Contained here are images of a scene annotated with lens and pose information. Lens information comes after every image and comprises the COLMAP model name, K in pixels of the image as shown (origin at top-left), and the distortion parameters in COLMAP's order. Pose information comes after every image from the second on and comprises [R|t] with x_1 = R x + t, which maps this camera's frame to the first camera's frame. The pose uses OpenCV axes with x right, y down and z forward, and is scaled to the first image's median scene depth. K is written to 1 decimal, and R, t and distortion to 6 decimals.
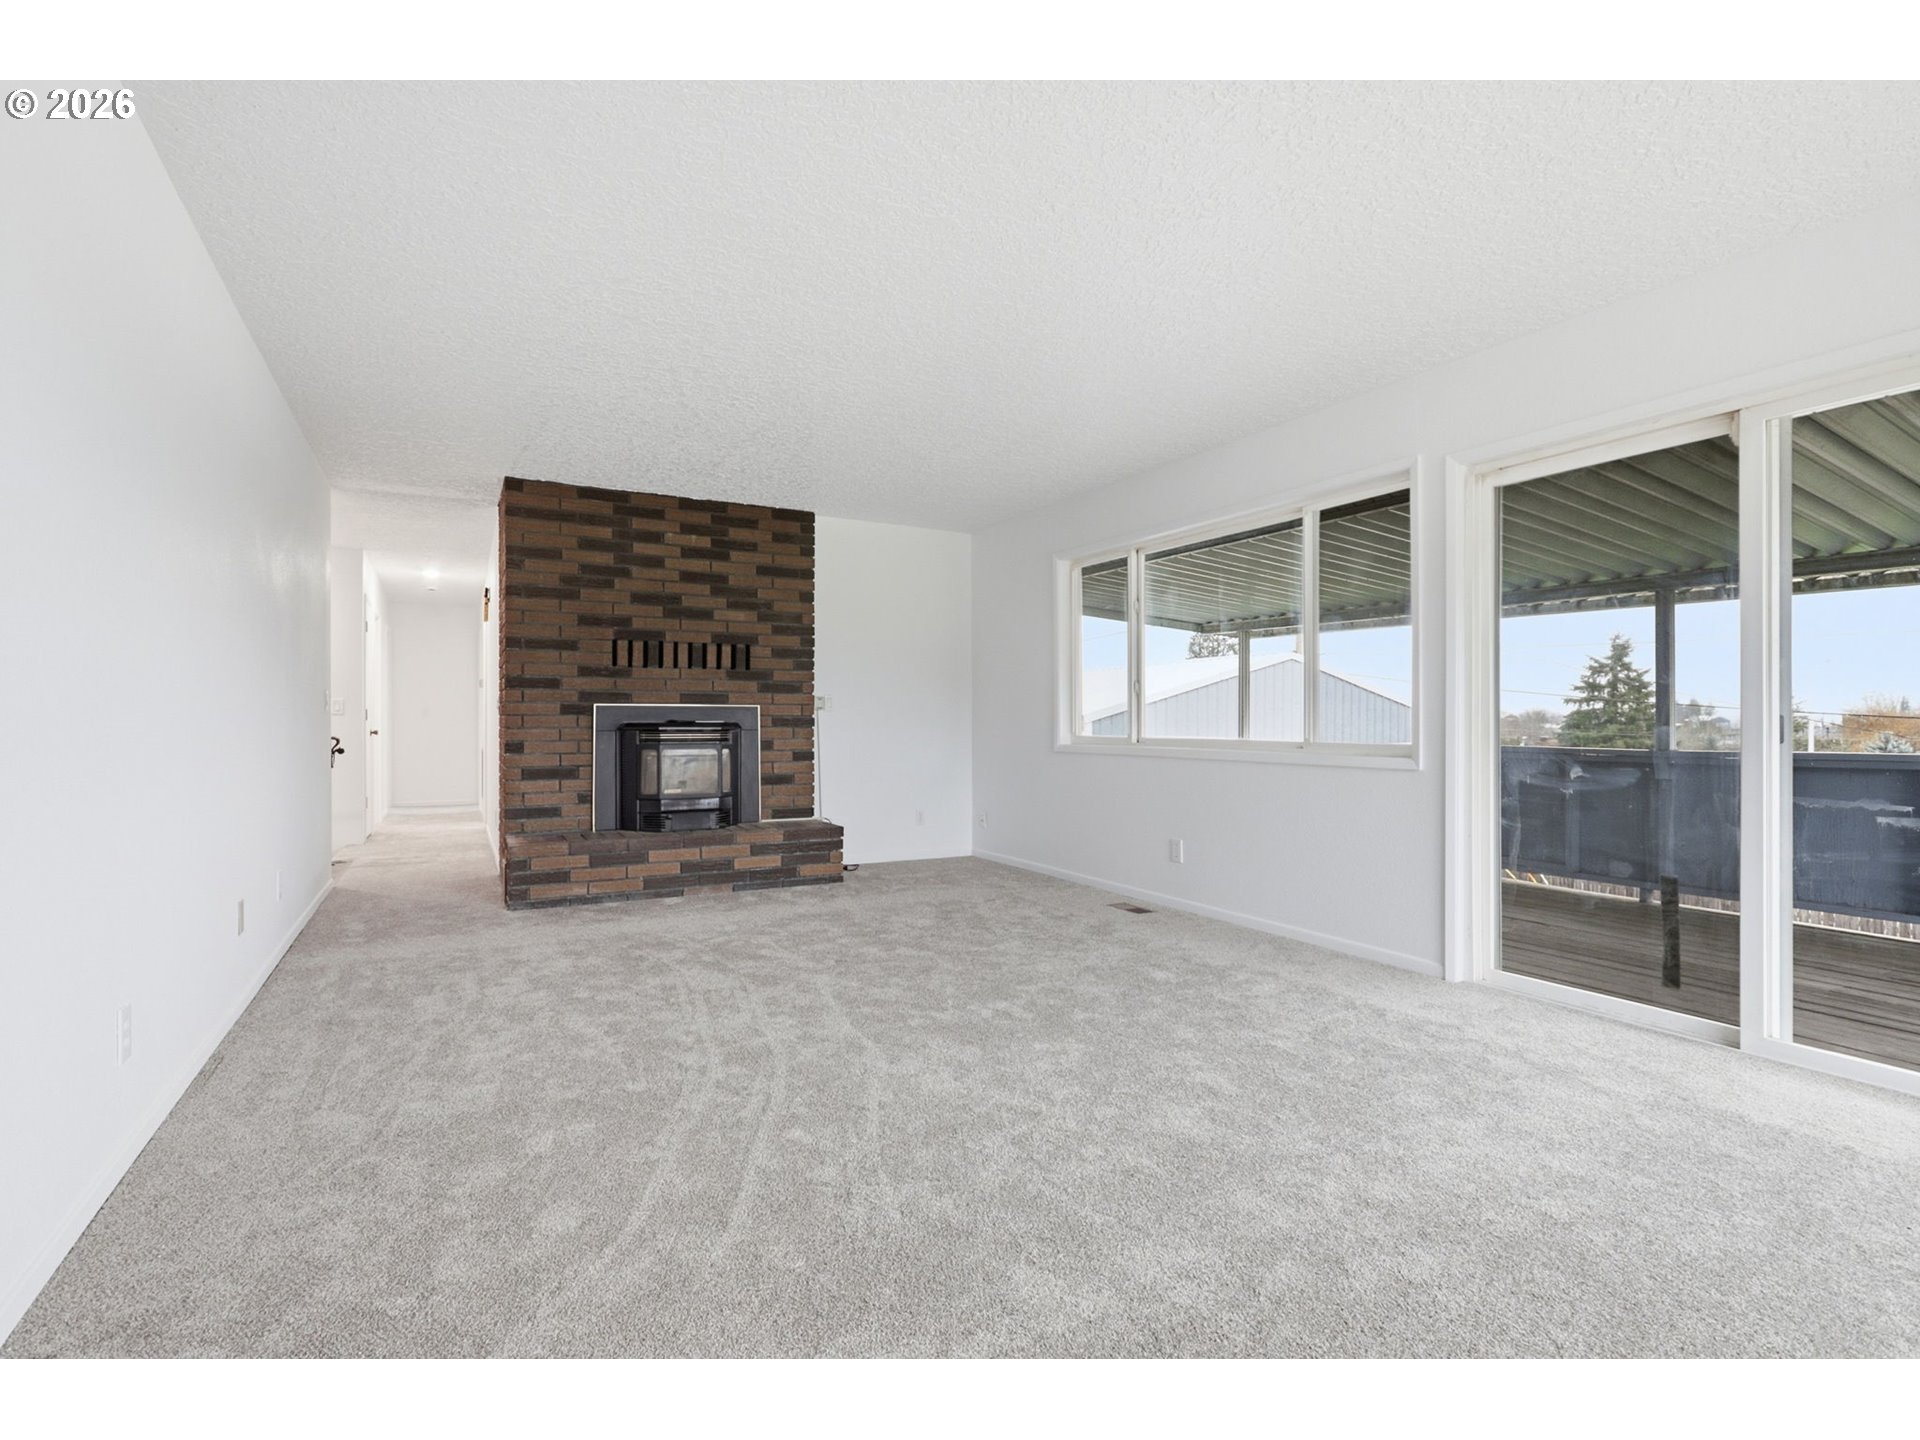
lens RADIAL K [[888.5, 0, 951.8], [0, 888.5, 717.7], [0, 0, 1]] dist [0.000366, 0.000198]
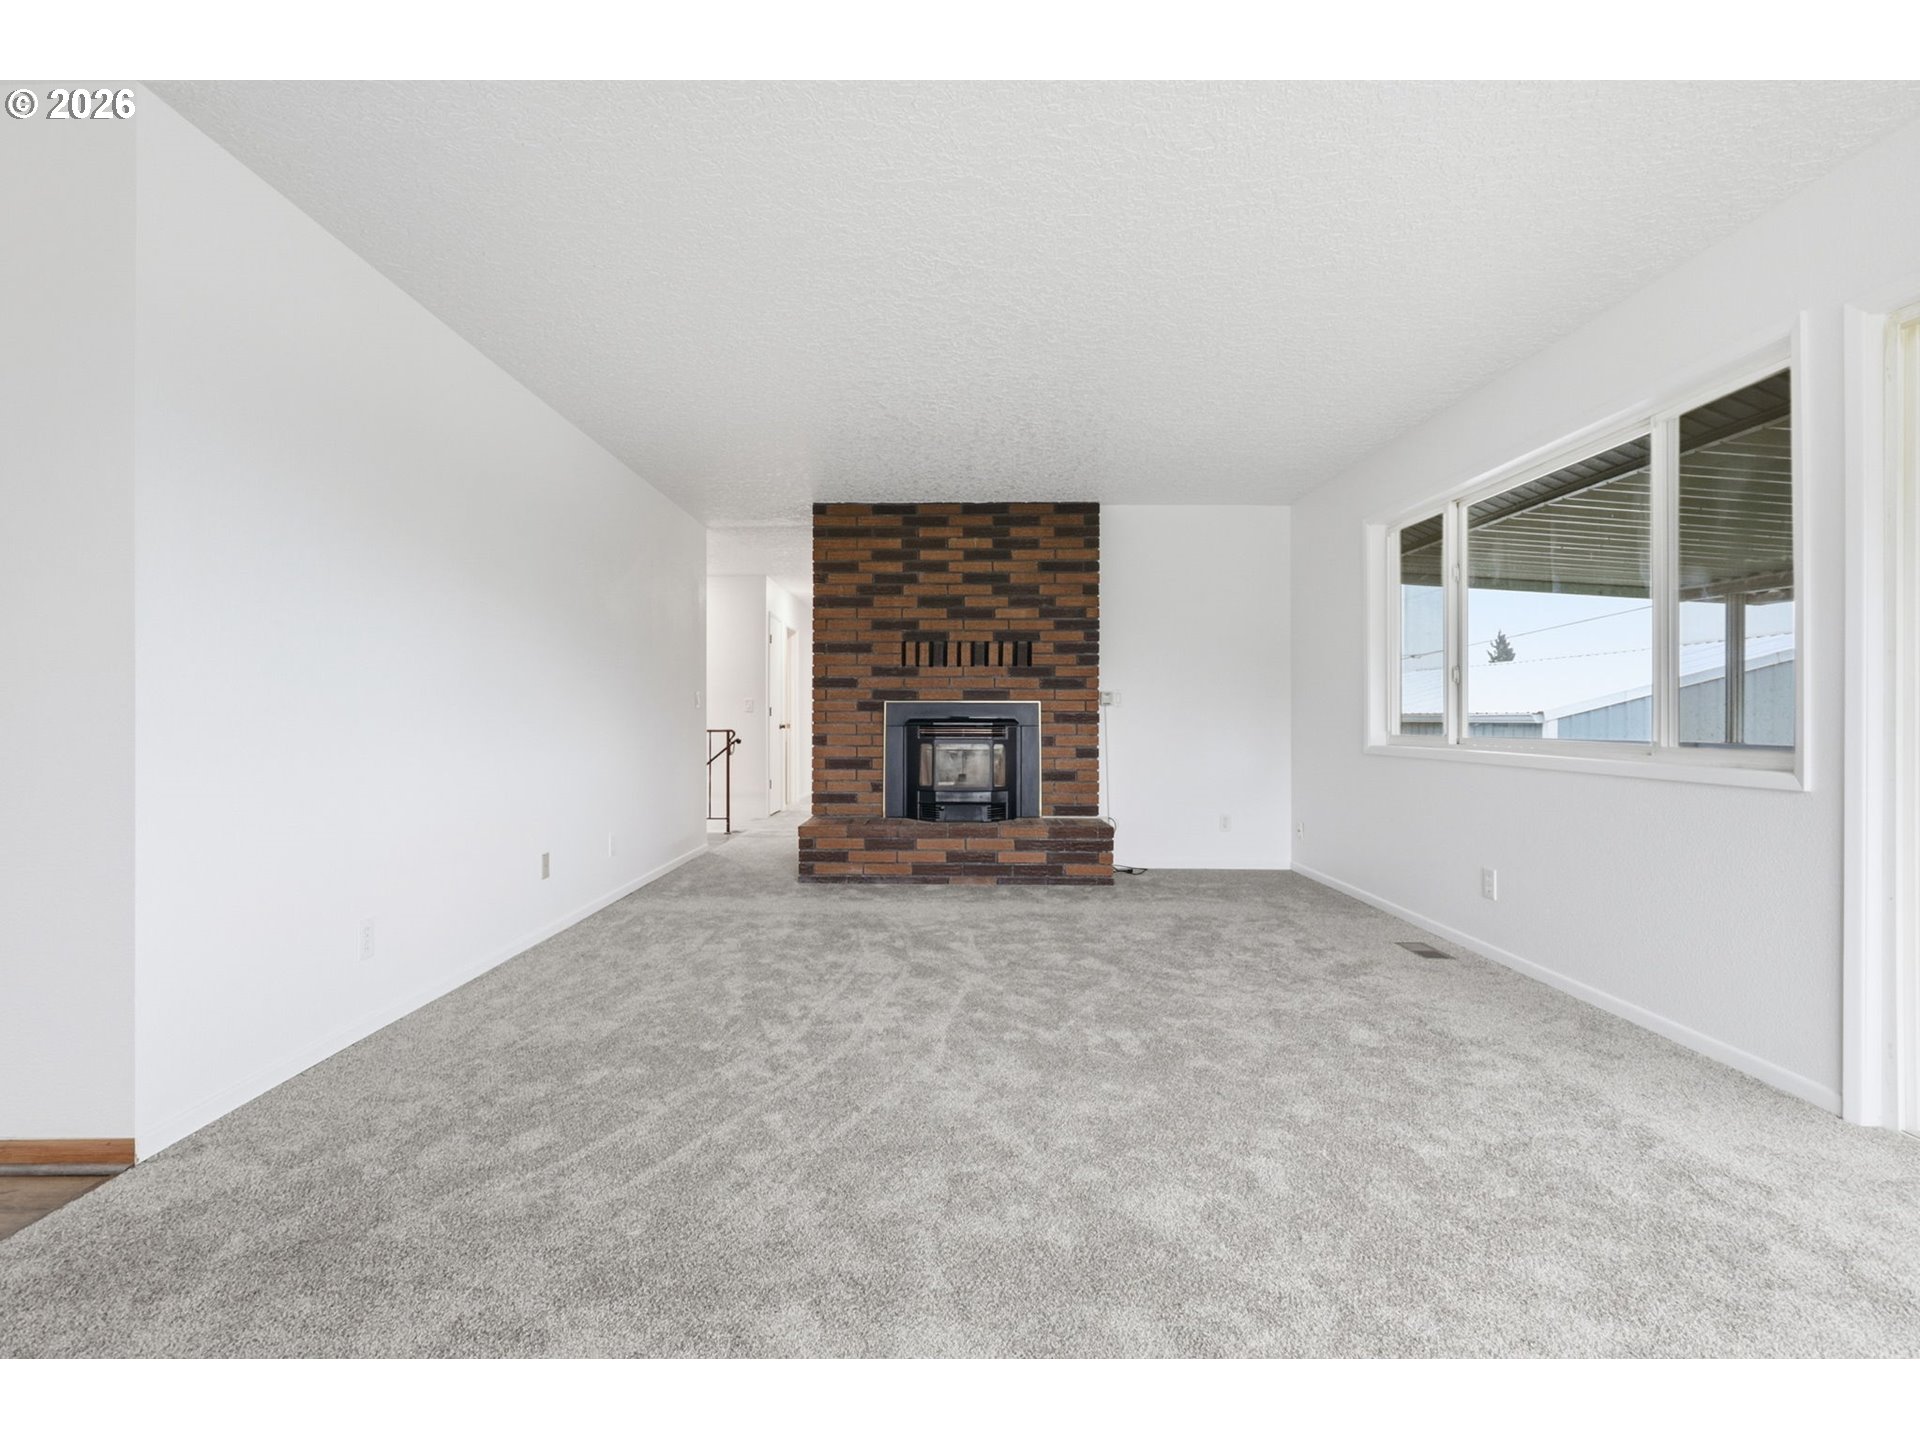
lens RADIAL K [[891.5, 0, 948.5], [0, 891.5, 712.7], [0, 0, 1]] dist [-0.000241, -0.000113]
pose [[0.874185, -0.001638, -0.485591, 0.193610], [0.000468, 0.999997, -0.002531, 0.001417], [0.485593, 0.001986, 0.874183, 0.076790]]
